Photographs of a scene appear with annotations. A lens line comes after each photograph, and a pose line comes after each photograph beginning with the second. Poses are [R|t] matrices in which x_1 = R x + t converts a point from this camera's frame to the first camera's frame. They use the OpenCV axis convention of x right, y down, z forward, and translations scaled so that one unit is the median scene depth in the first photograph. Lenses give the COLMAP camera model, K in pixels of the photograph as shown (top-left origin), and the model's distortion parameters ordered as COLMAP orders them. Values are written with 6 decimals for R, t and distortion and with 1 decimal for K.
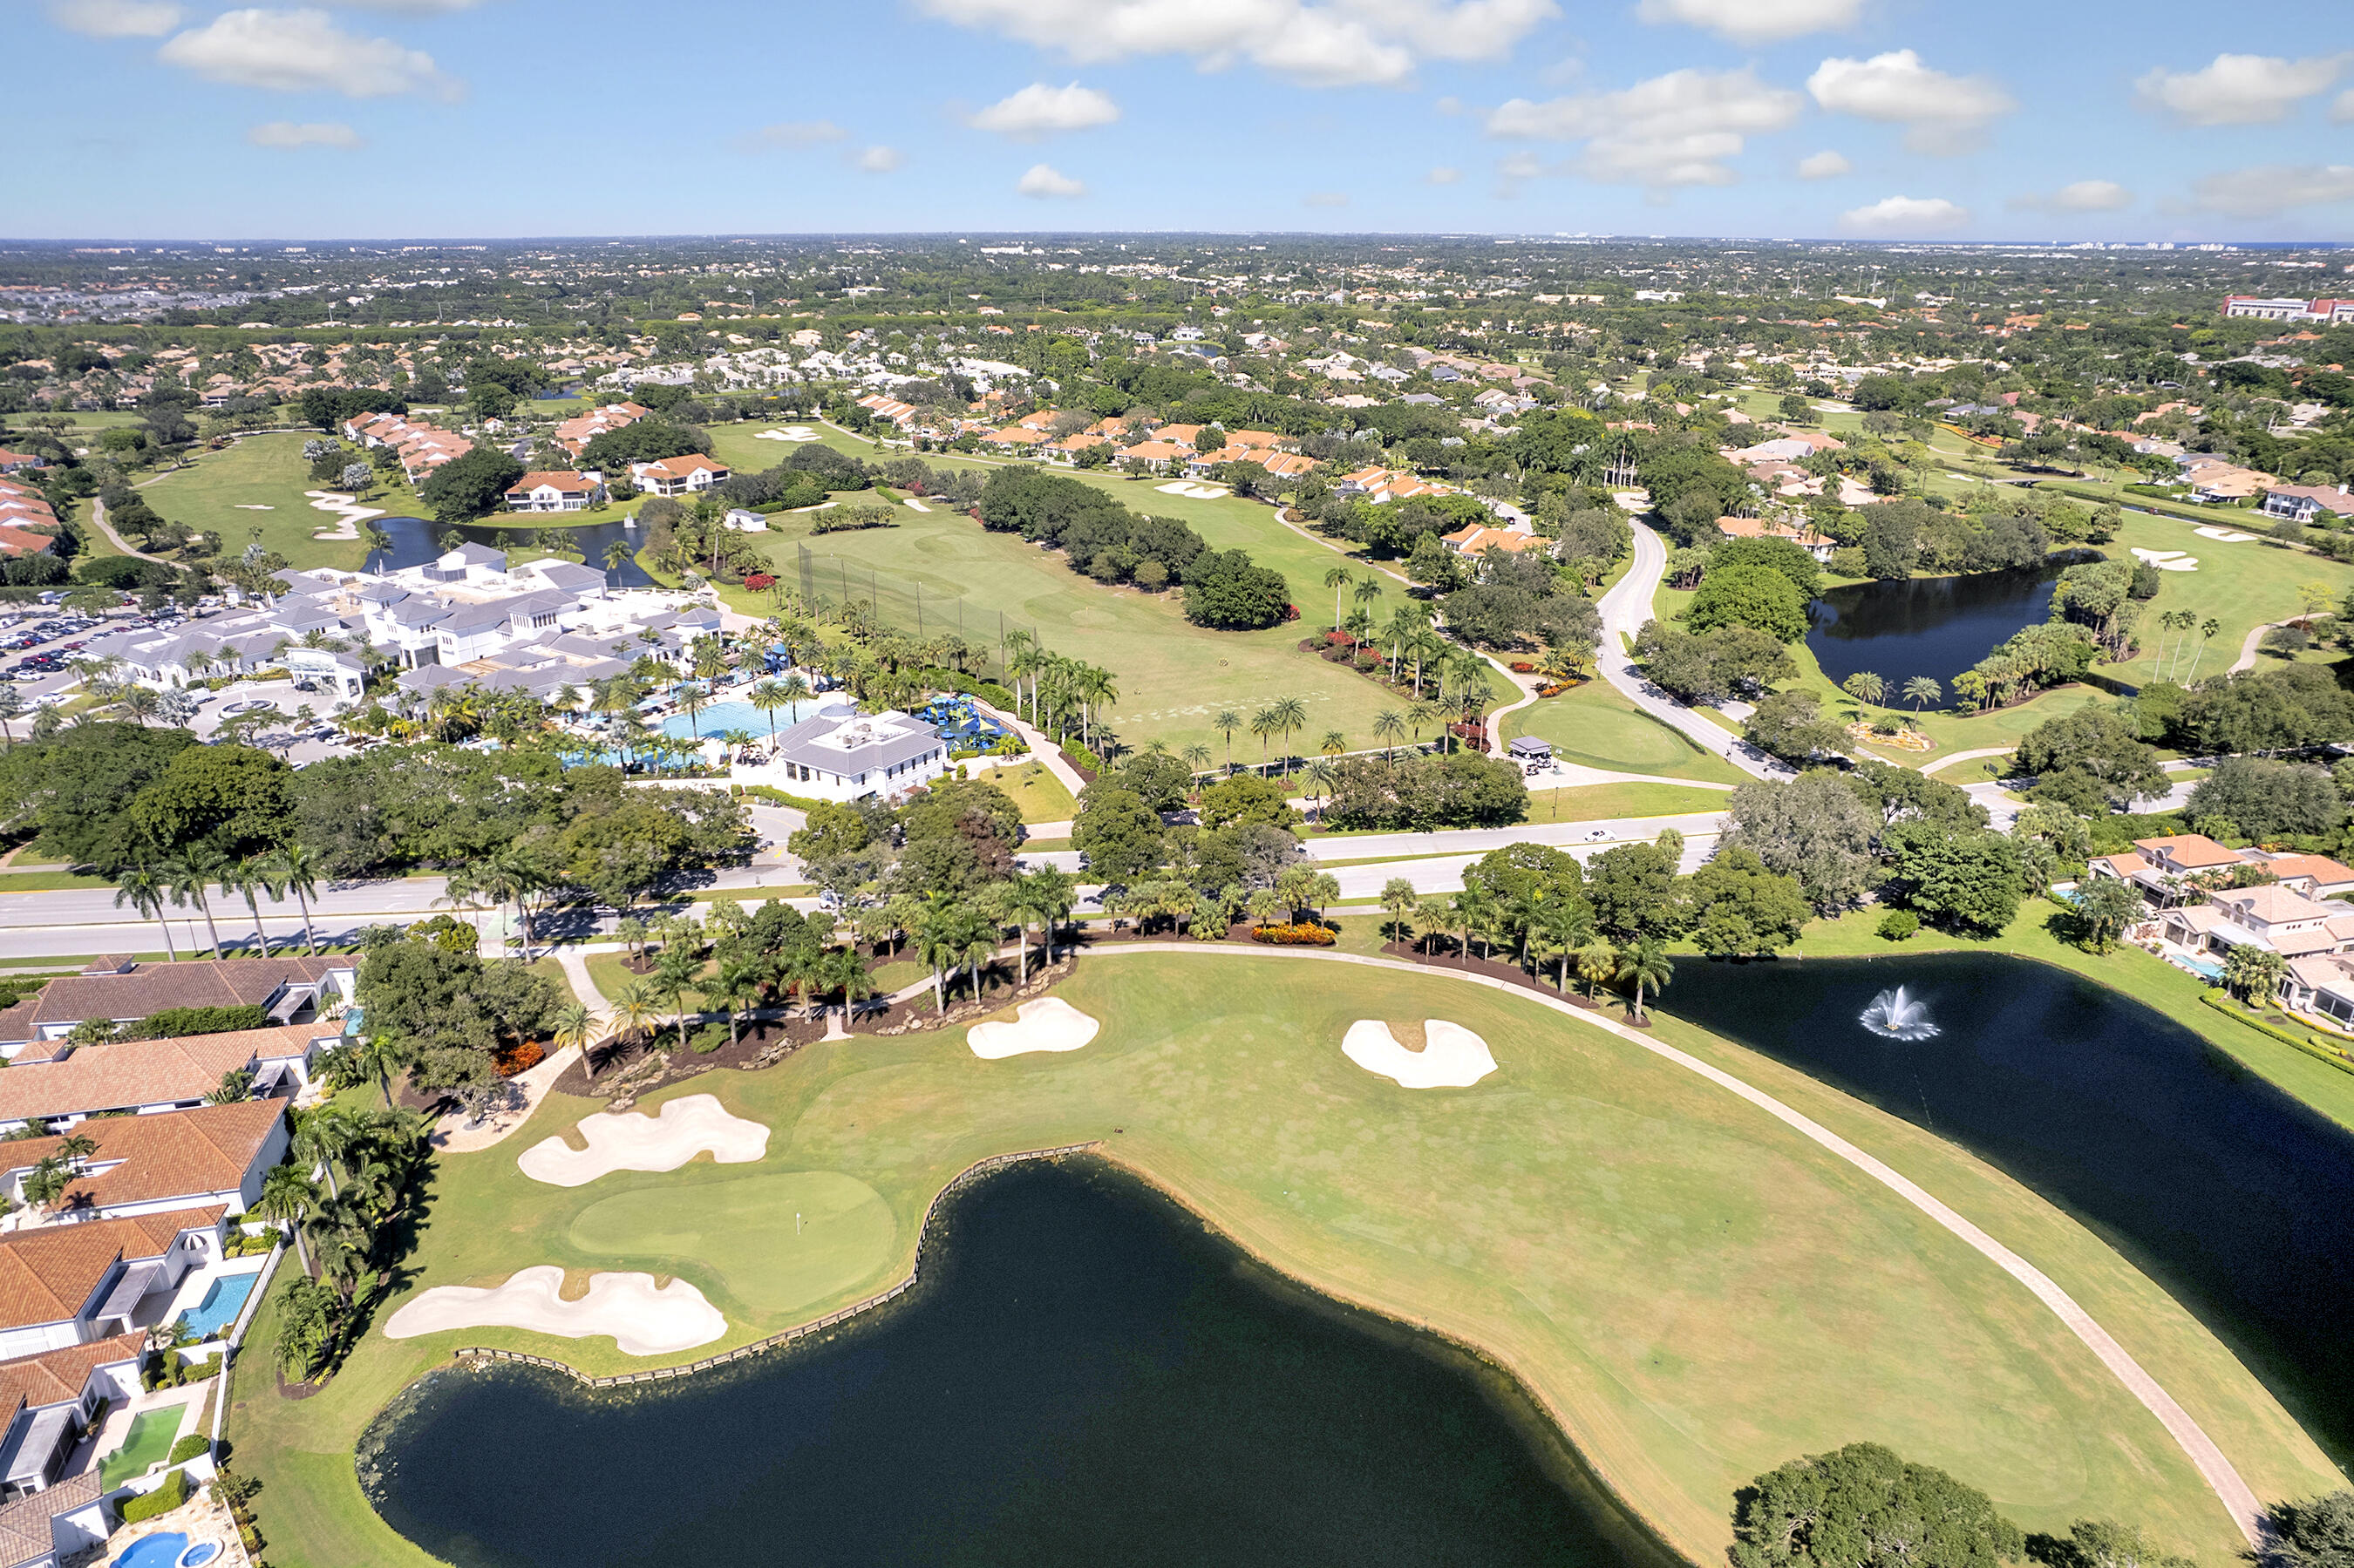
lens RADIAL K [[1519.2, 0, 1173.4], [0, 1519.2, 799.0], [0, 0, 1]] dist [-0.041074, 0.022447]
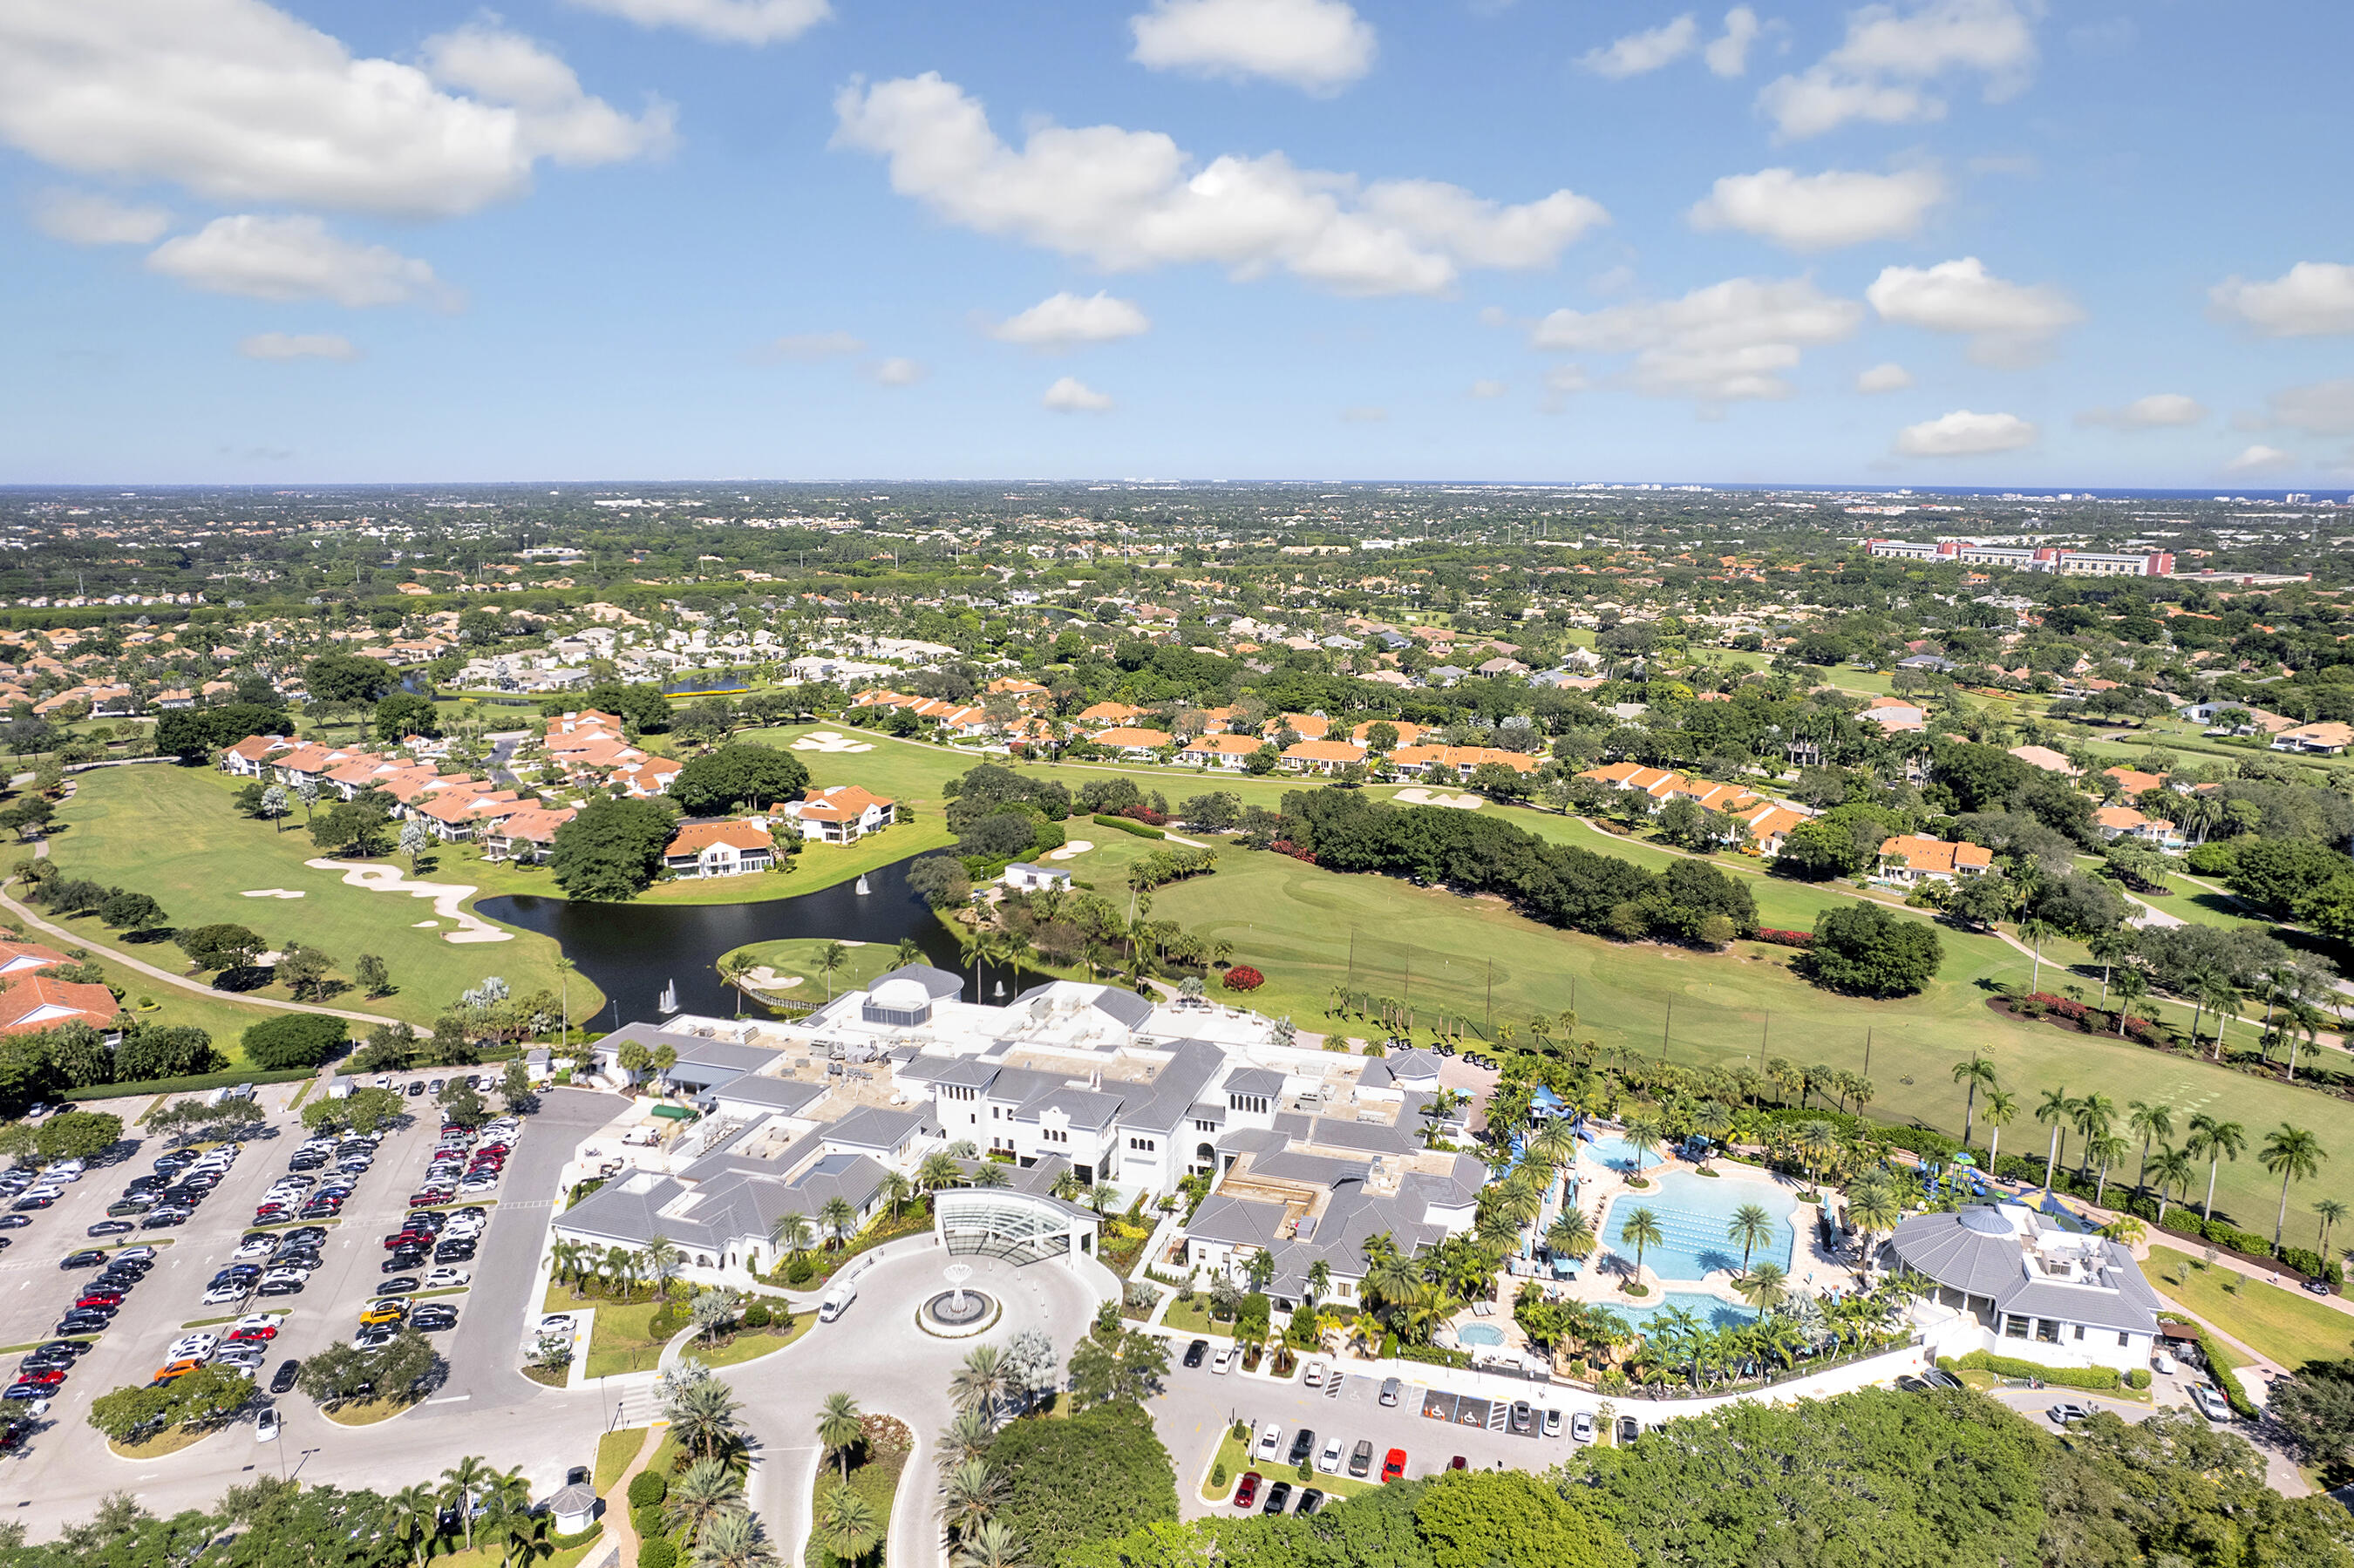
lens RADIAL K [[1519.2, 0, 1170.0], [0, 1519.2, 782.3], [0, 0, 1]] dist [-0.041074, 0.022447]
pose [[0.960055, -0.055227, 0.274306, -0.463106], [0.098402, 0.984346, -0.146220, -0.117336], [-0.261937, 0.167371, 0.950461, 0.228288]]
